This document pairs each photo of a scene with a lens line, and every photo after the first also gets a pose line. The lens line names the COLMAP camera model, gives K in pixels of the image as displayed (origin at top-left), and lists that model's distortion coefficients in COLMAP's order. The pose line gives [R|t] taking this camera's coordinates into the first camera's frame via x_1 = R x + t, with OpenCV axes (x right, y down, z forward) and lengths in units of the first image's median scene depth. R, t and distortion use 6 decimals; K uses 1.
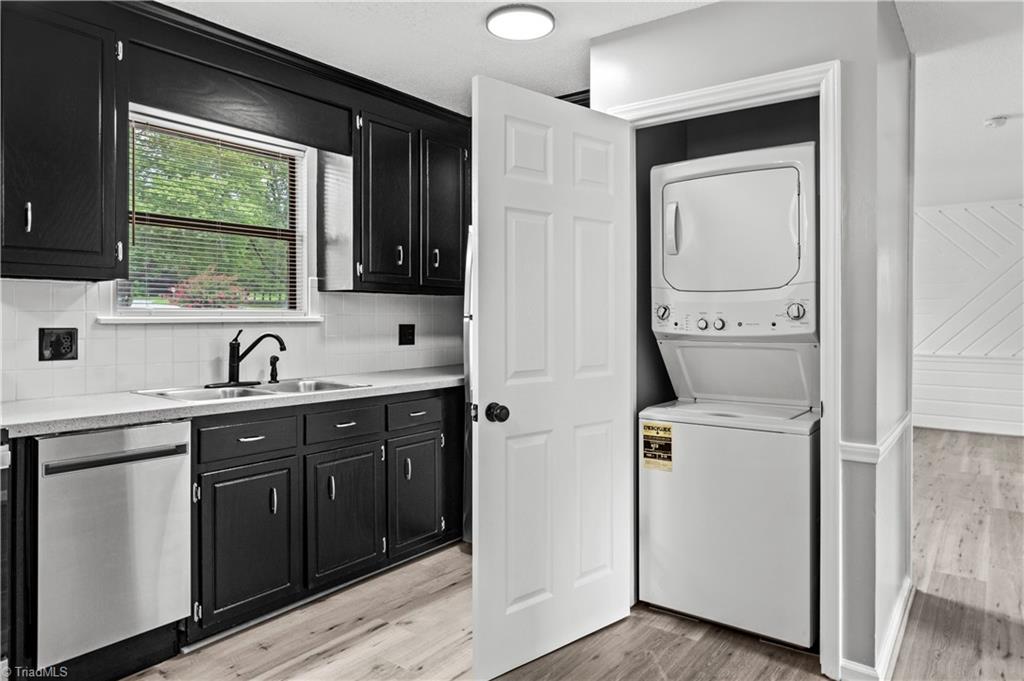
lens RADIAL K [[630.5, 0, 519.2], [0, 630.5, 329.9], [0, 0, 1]] dist [0.017140, 0.001388]
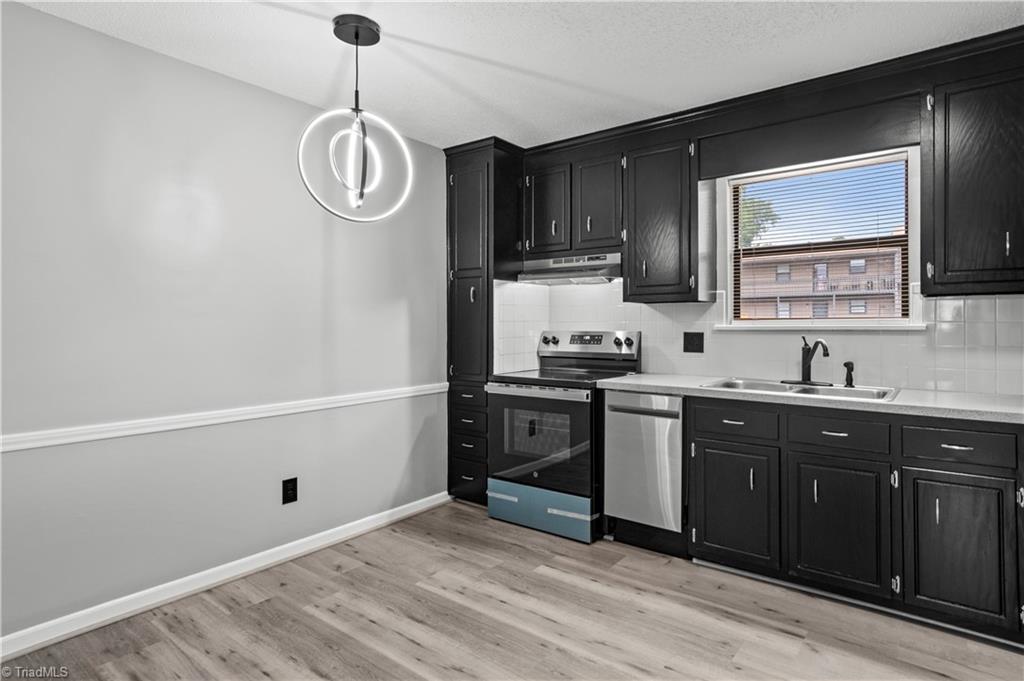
lens RADIAL K [[561.1, 0, 523.1], [0, 561.1, 317.8], [0, 0, 1]] dist [-0.001727, -0.005472]
pose [[-0.009930, -0.013585, -0.999858, 0.581066], [-0.017995, 0.999748, -0.013405, -0.010496], [0.999789, 0.017859, -0.010171, 0.492548]]
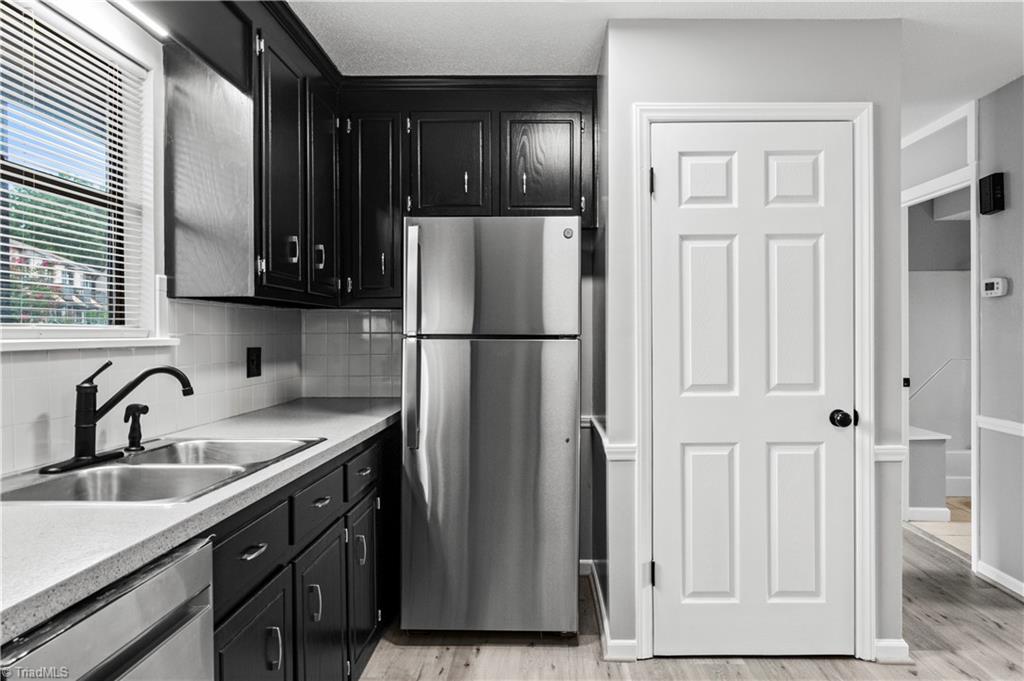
lens RADIAL K [[643.7, 0, 514.1], [0, 643.7, 345.5], [0, 0, 1]] dist [0.018291, -0.000333]
pose [[0.814574, -0.015413, 0.579855, -0.474149], [0.016533, 0.999858, 0.003352, -0.011079], [-0.579824, 0.006856, 0.814713, 0.315926]]
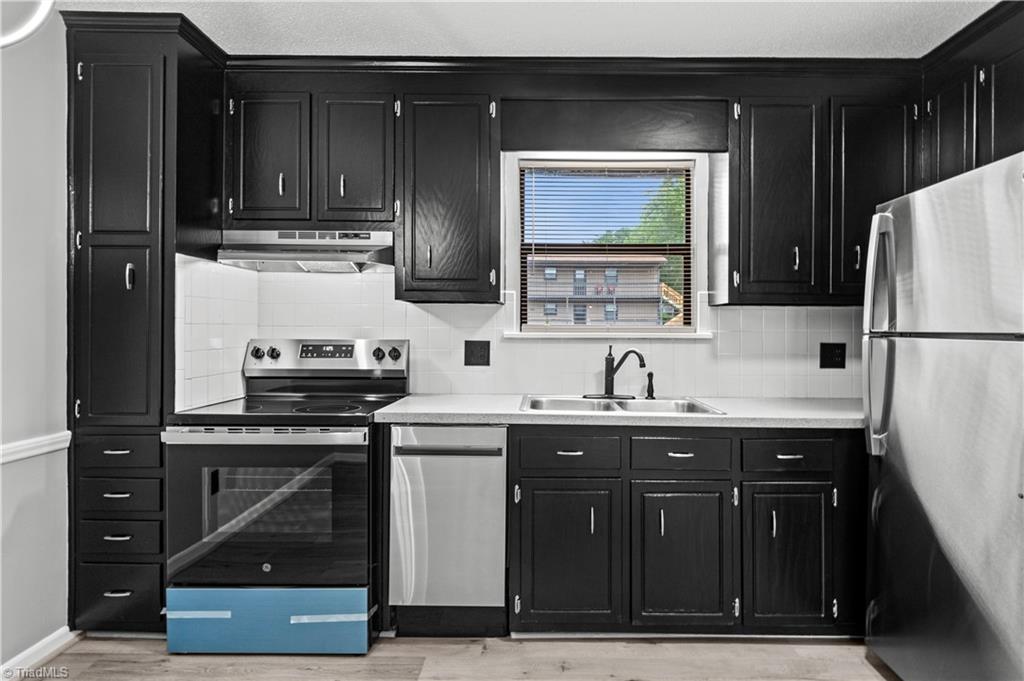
lens RADIAL K [[561.1, 0, 534.9], [0, 561.1, 329.4], [0, 0, 1]] dist [-0.001727, -0.005472]
pose [[0.609908, 0.000841, -0.792472, 0.210391], [-0.021837, 0.999638, -0.015746, -0.008701], [0.792171, 0.026909, 0.609705, 0.336427]]
